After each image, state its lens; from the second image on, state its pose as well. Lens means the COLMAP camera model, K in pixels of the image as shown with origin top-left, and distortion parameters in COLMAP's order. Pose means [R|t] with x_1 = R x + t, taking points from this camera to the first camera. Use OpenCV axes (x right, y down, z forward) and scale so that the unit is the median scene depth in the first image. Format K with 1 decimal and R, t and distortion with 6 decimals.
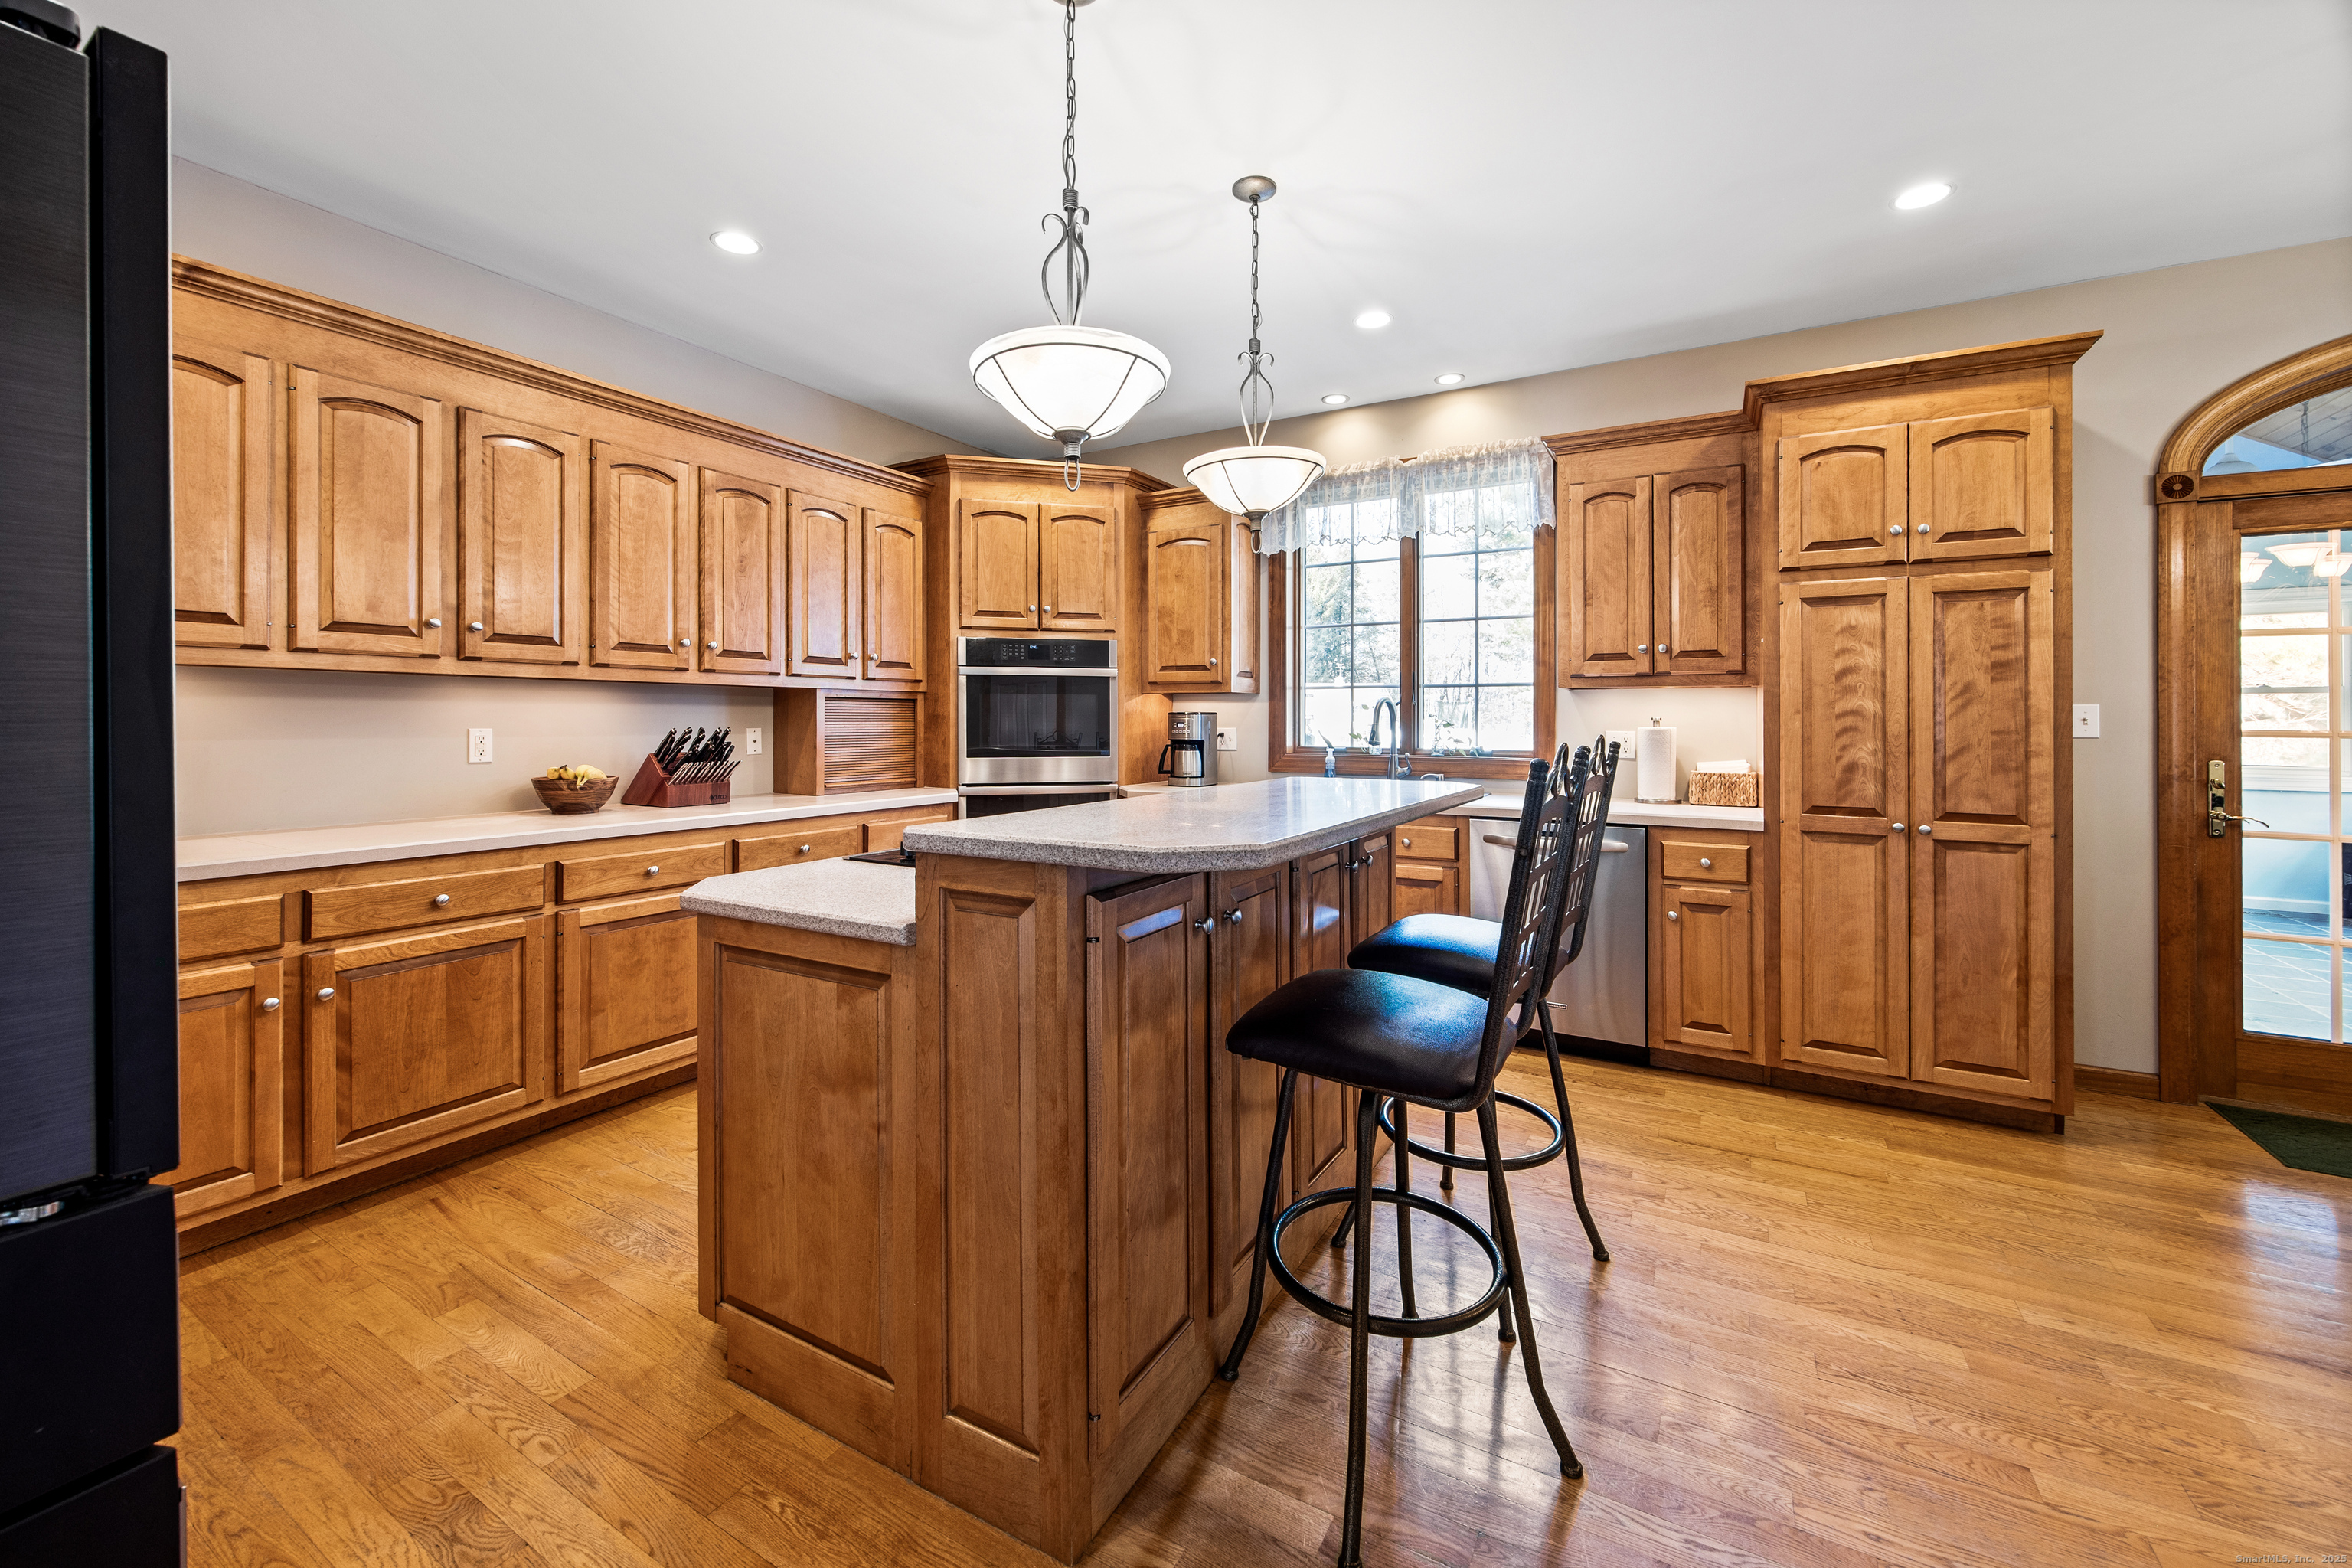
lens RADIAL K [[940.3, 0, 1171.9], [0, 940.3, 715.0], [0, 0, 1]] dist [-0.000559, -0.000504]
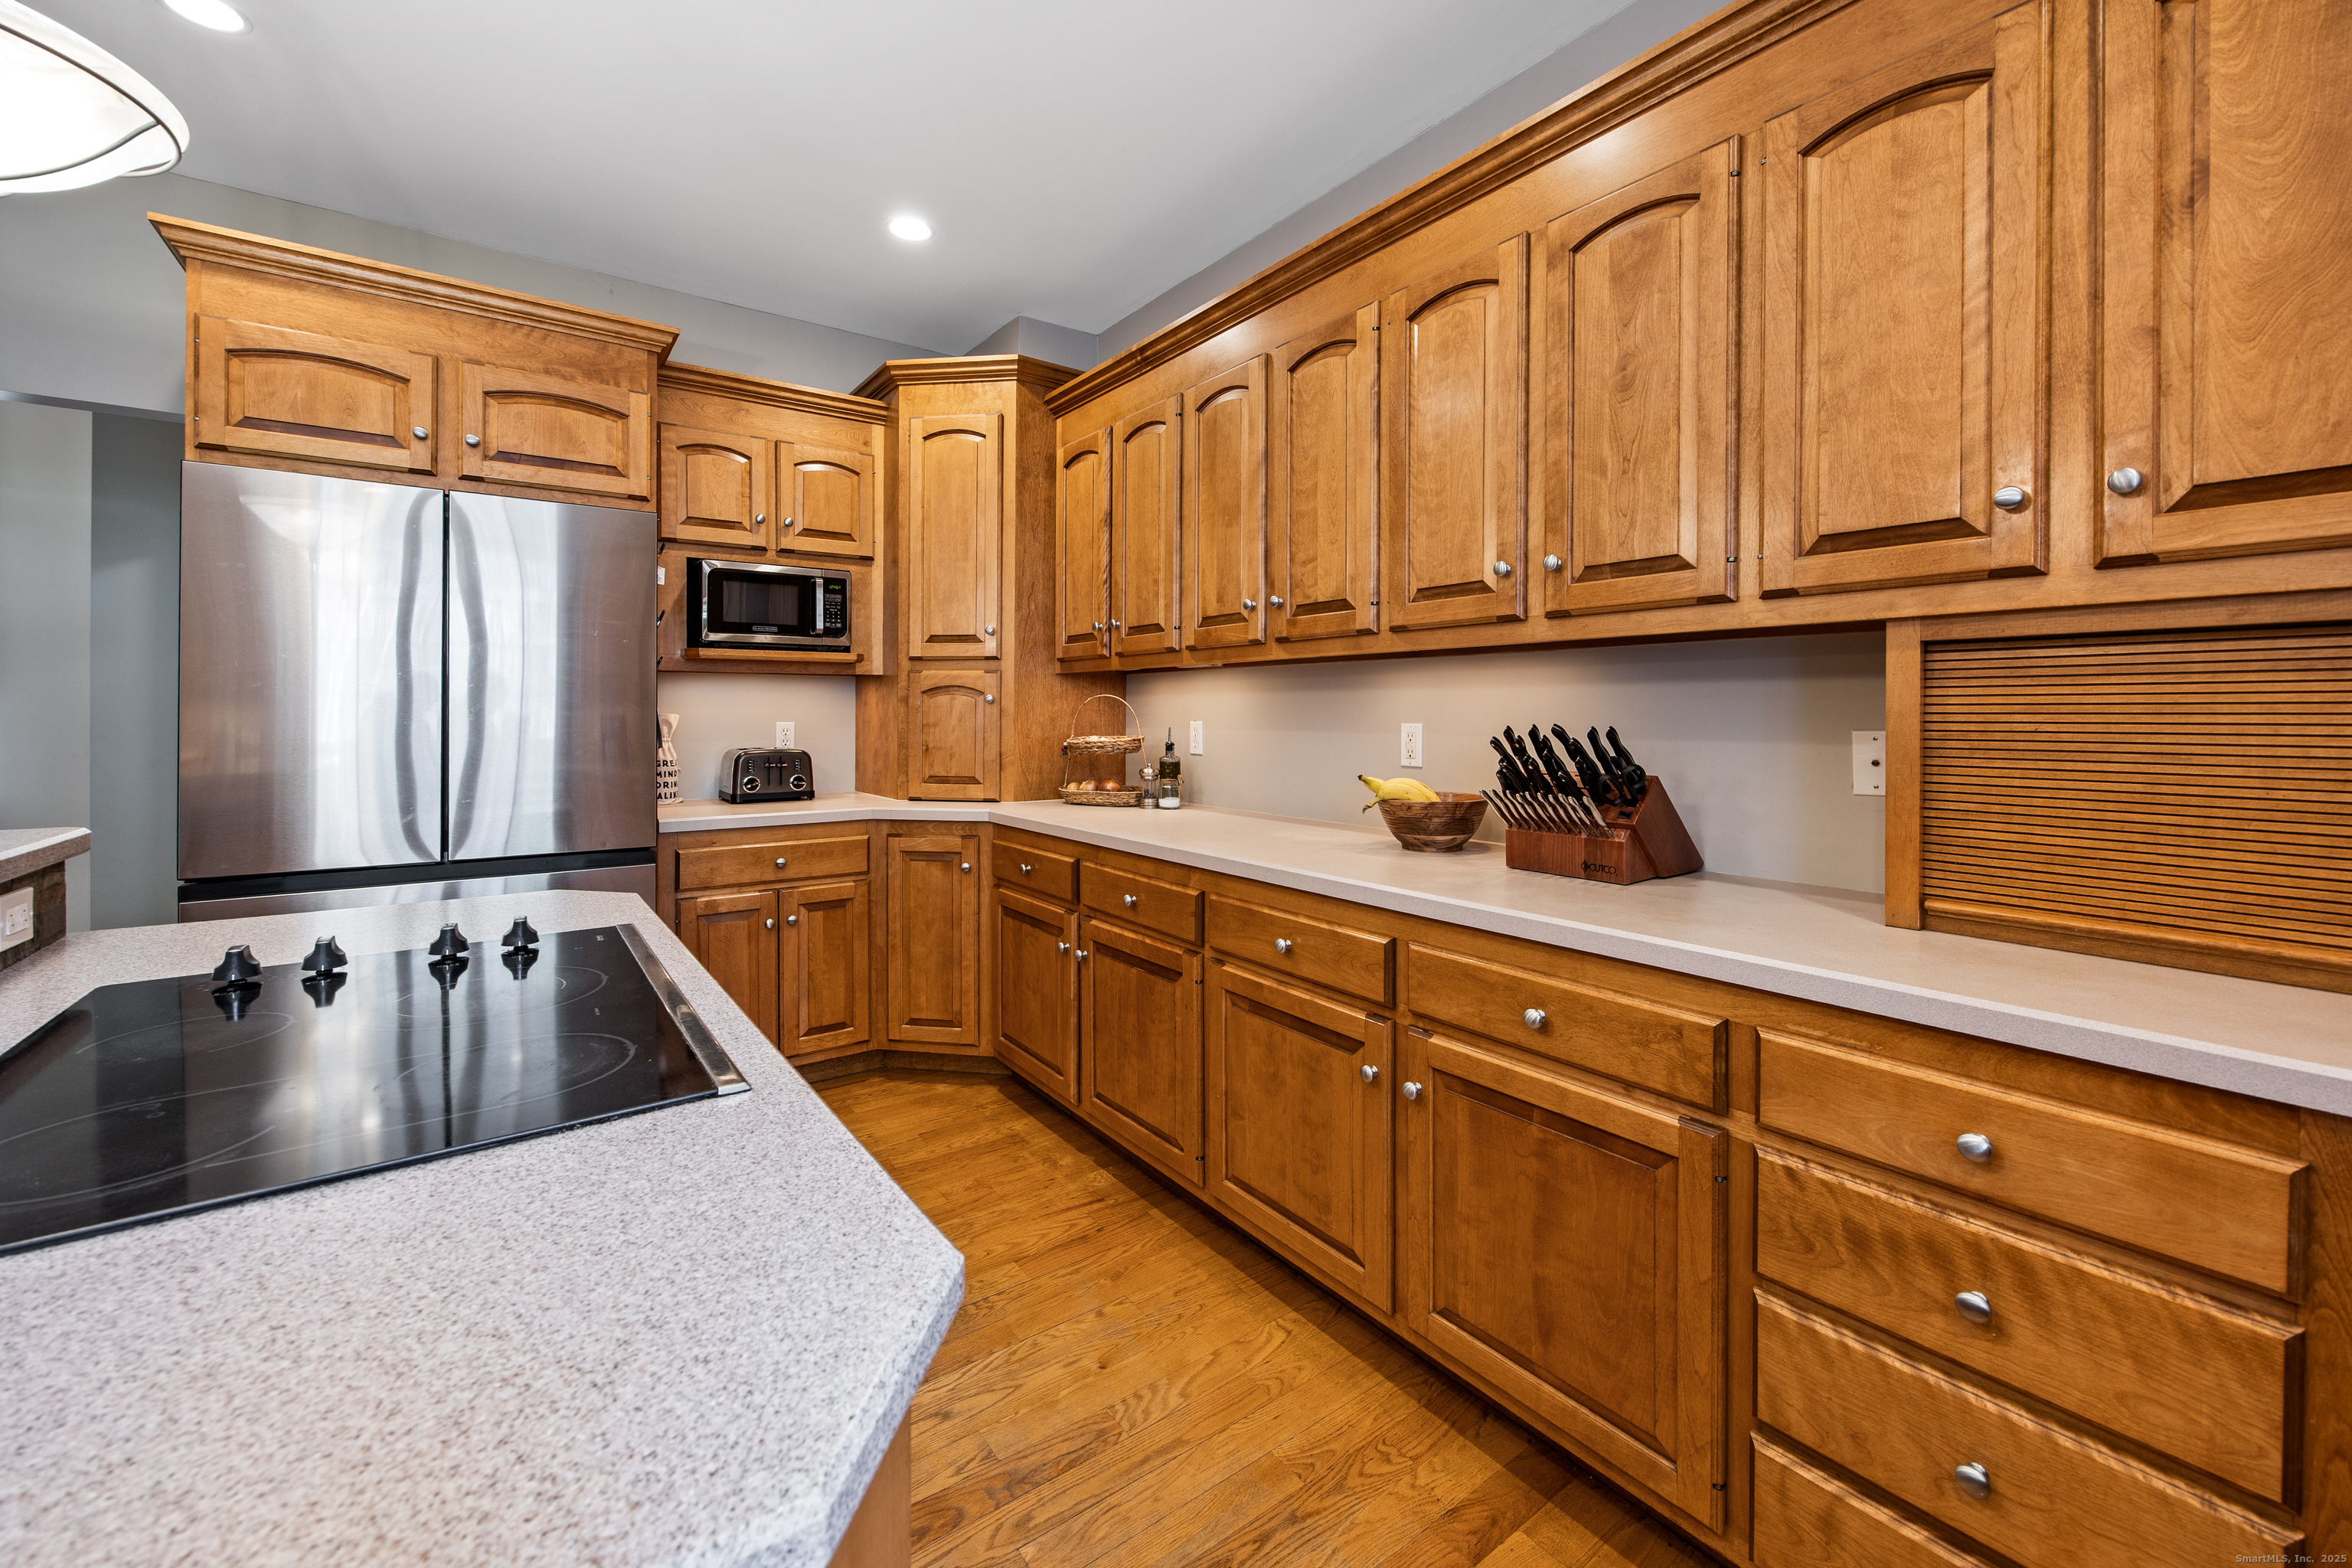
lens RADIAL K [[940.3, 0, 1160.0], [0, 940.3, 719.5], [0, 0, 1]] dist [-0.000559, -0.000504]
pose [[-0.403861, 0.001042, -0.914820, 0.068493], [0.001712, 0.999998, 0.000383, 0.011016], [0.914819, -0.001411, -0.403862, 1.151950]]
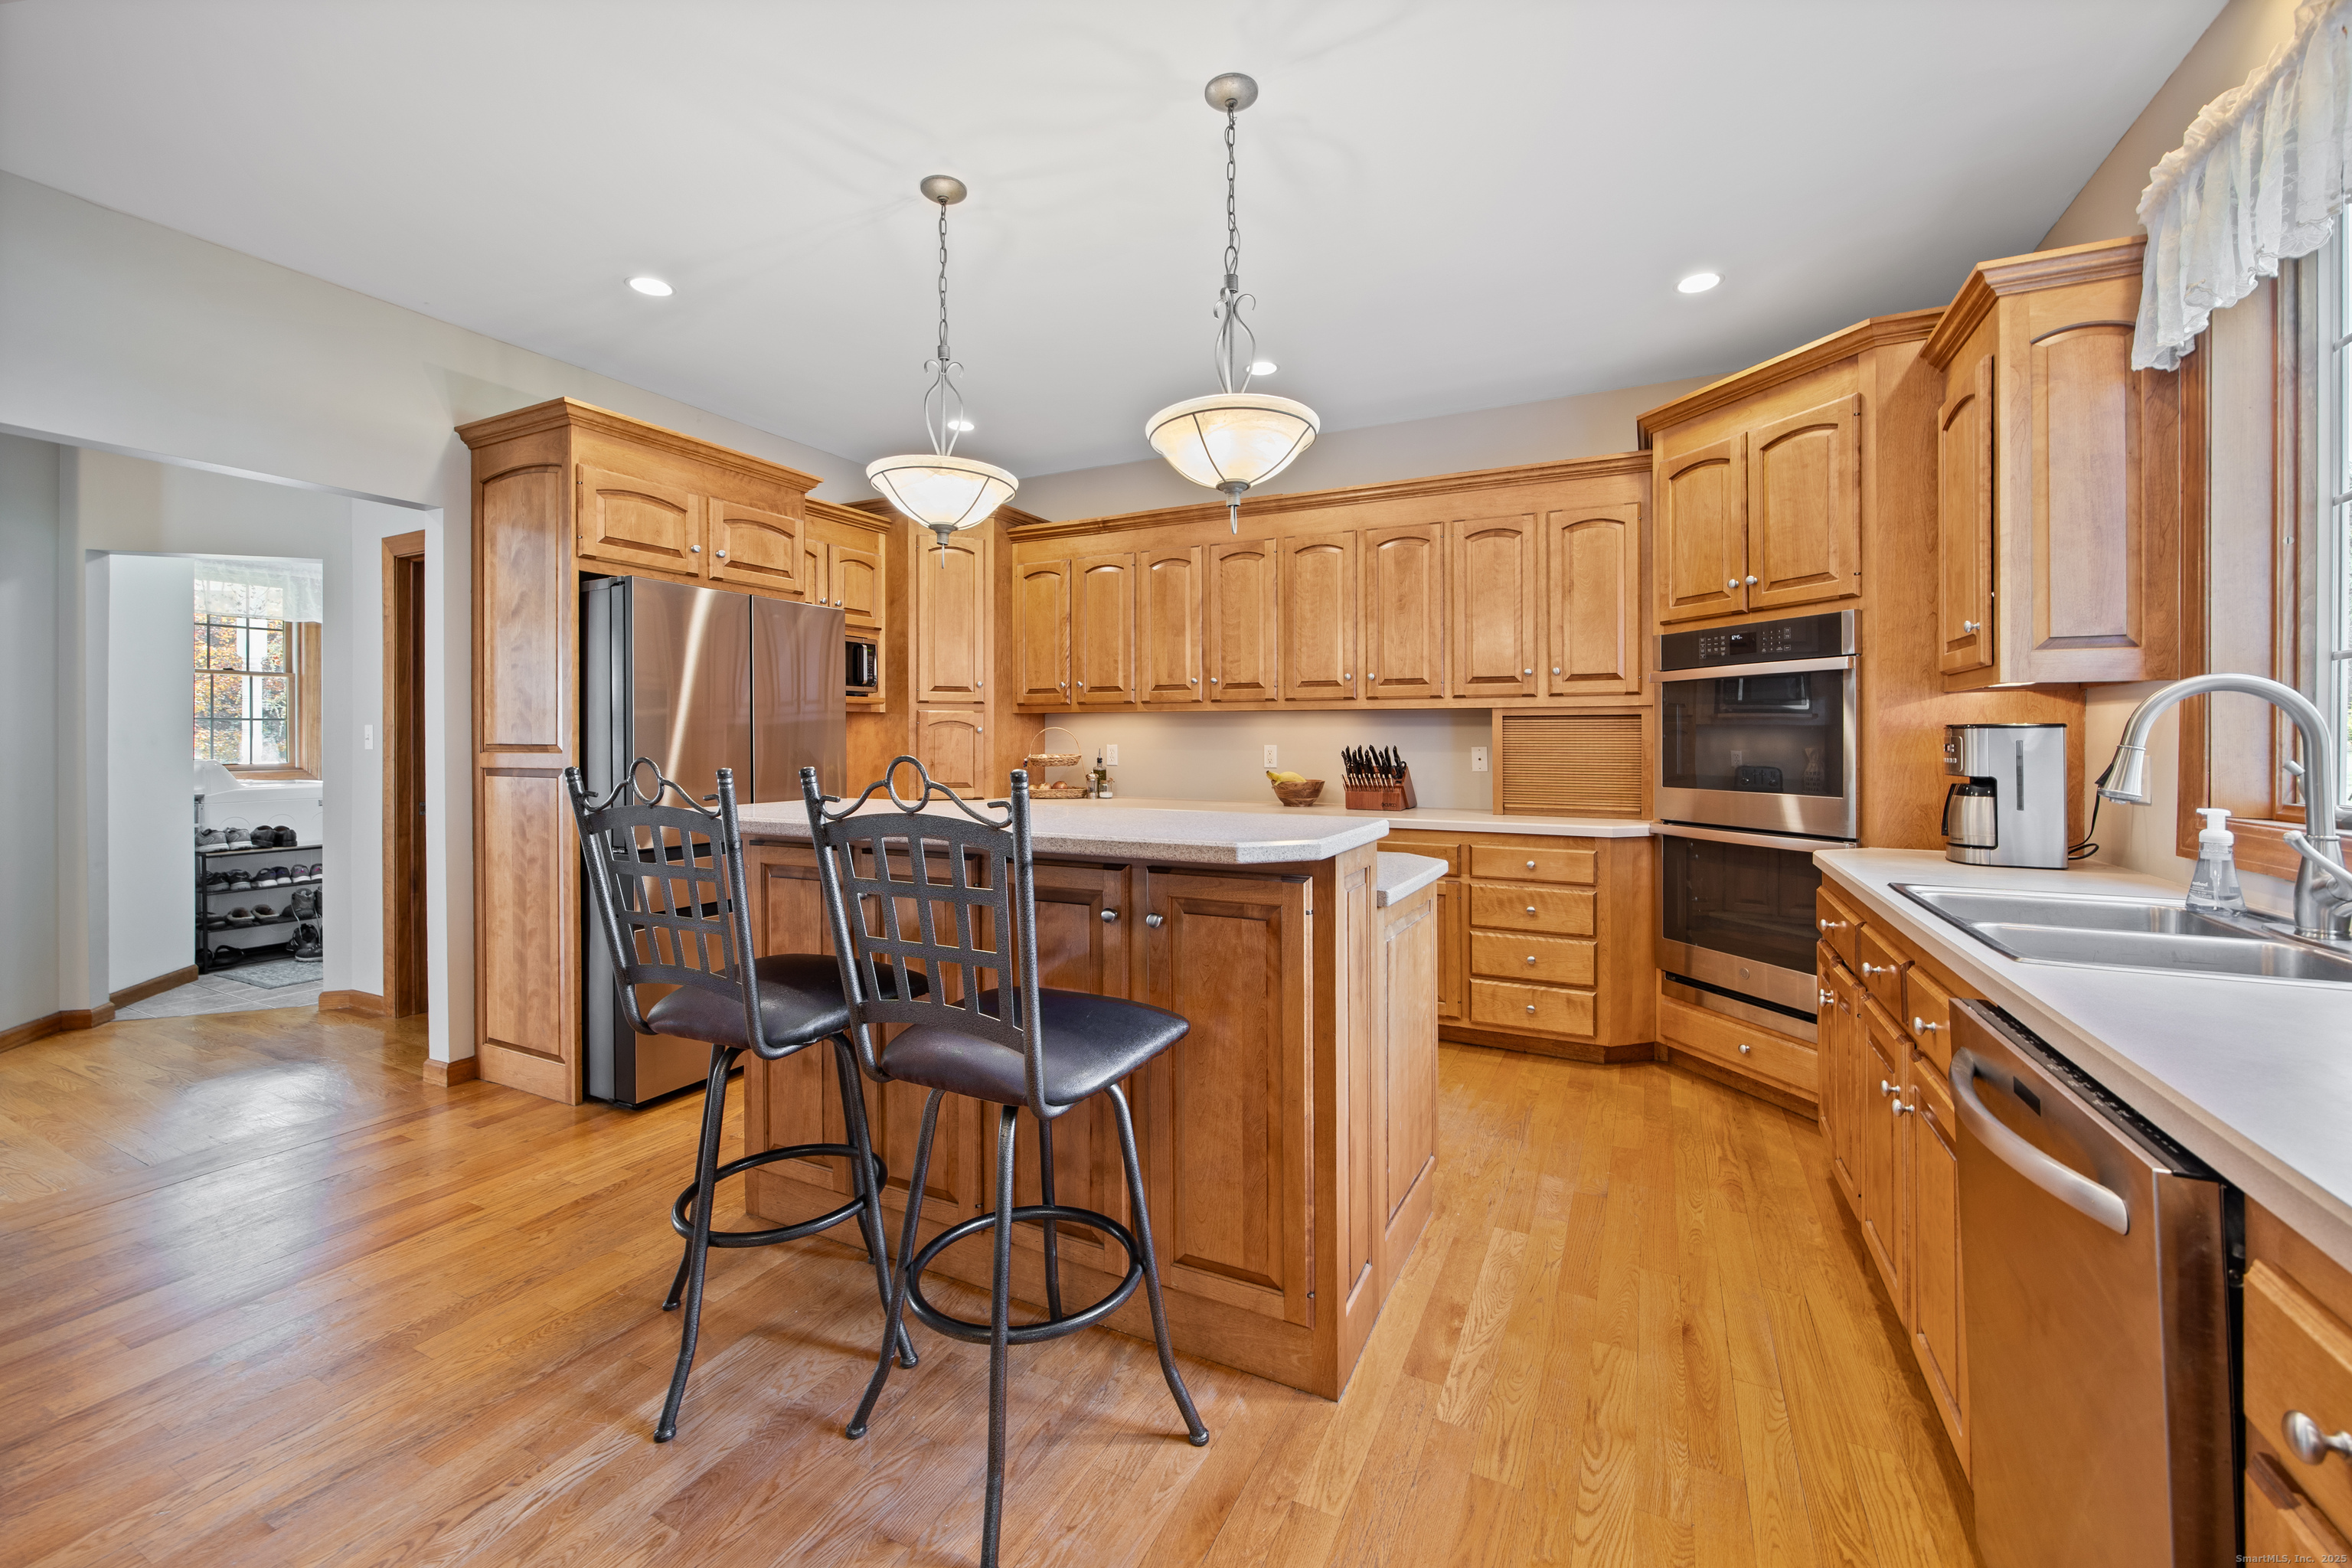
lens RADIAL K [[940.3, 0, 1174.7], [0, 940.3, 733.1], [0, 0, 1]] dist [-0.000559, -0.000504]
pose [[0.070120, -0.005957, -0.997521, 0.781142], [0.006491, 0.999964, -0.005516, 0.003184], [0.997517, -0.006088, 0.070157, 0.759444]]
